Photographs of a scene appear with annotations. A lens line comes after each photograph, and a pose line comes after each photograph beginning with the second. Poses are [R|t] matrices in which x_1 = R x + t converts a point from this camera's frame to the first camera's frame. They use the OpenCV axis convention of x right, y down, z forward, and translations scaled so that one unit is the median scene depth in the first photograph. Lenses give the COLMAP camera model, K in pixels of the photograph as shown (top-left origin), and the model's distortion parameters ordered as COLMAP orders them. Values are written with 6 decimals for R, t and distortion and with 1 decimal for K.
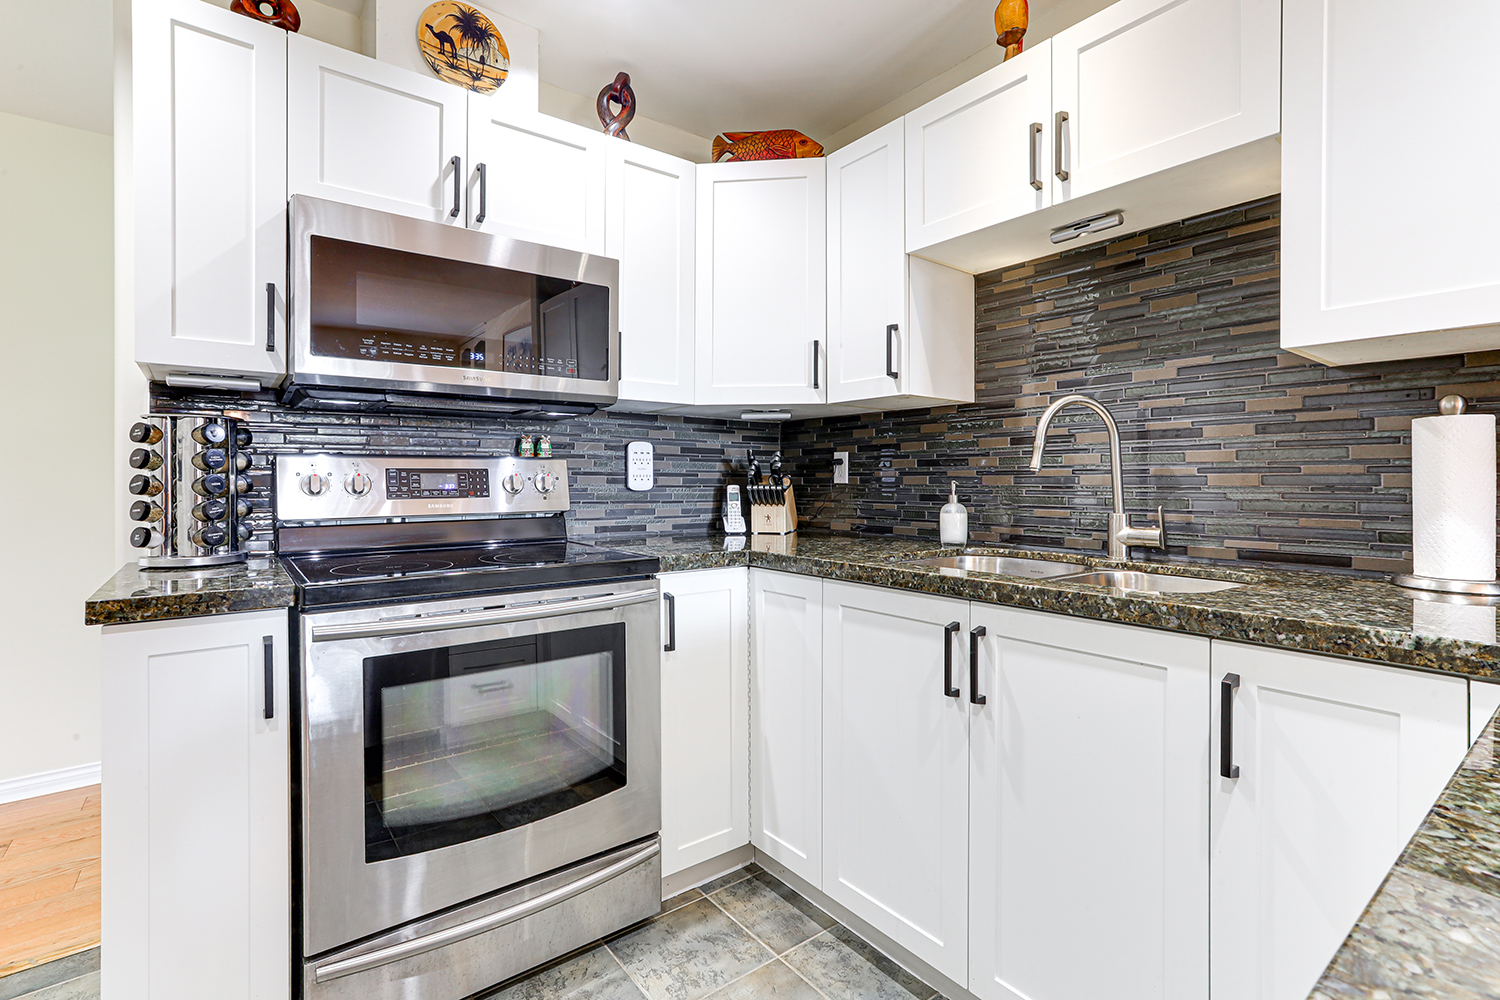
lens RADIAL K [[692.0, 0, 818.9], [0, 692.0, 481.7], [0, 0, 1]] dist [-0.024184, 0.013306]
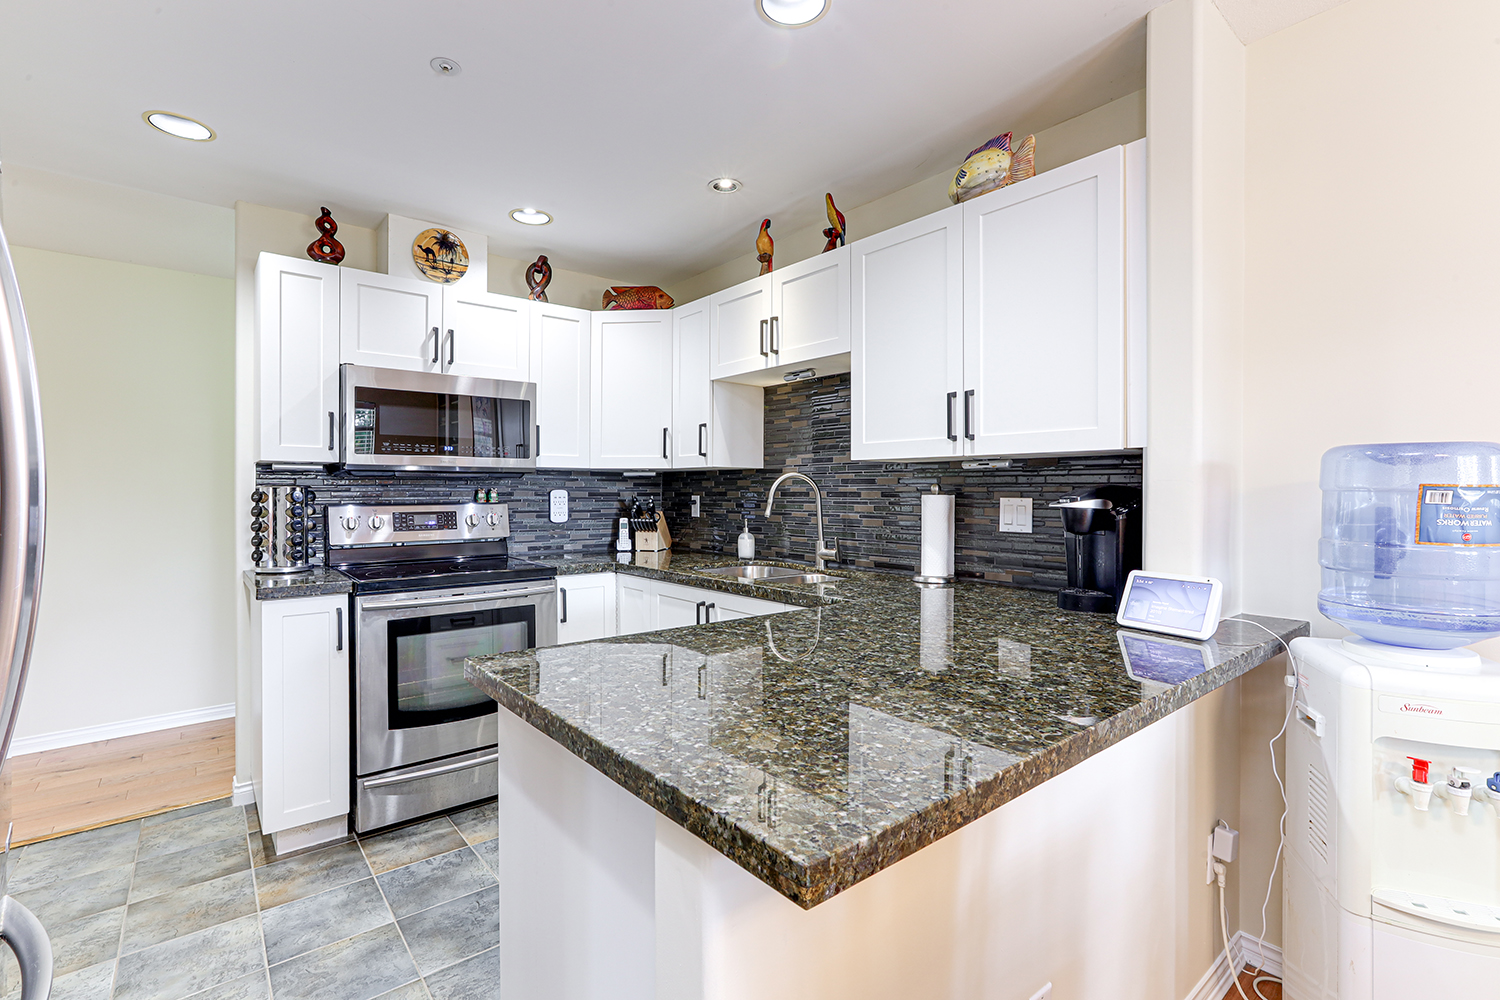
lens RADIAL K [[692.0, 0, 802.0], [0, 692.0, 489.4], [0, 0, 1]] dist [-0.024184, 0.013306]
pose [[0.999974, -0.002068, 0.006904, 0.345126], [0.002095, 0.999990, -0.003878, -0.068975], [-0.006896, 0.003892, 0.999969, -0.667318]]
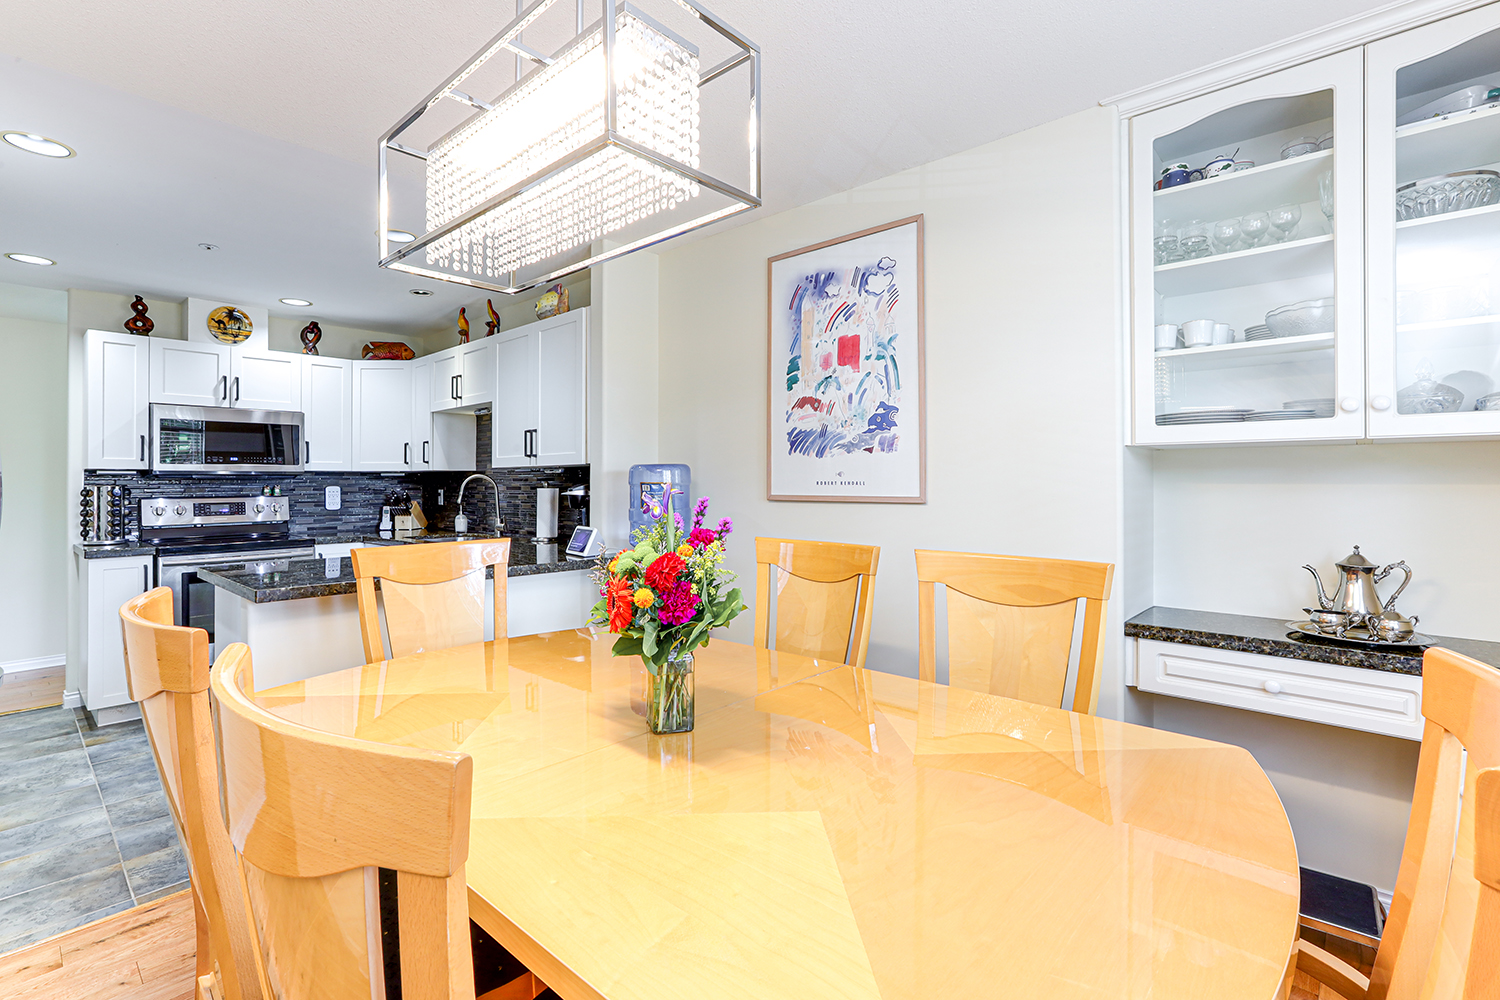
lens RADIAL K [[692.0, 0, 791.9], [0, 692.0, 474.6], [0, 0, 1]] dist [-0.024184, 0.013306]
pose [[0.990011, -0.007149, 0.140810, 1.082346], [0.009353, 0.999844, -0.014995, -0.065581], [-0.140681, 0.016163, 0.989923, -1.631068]]
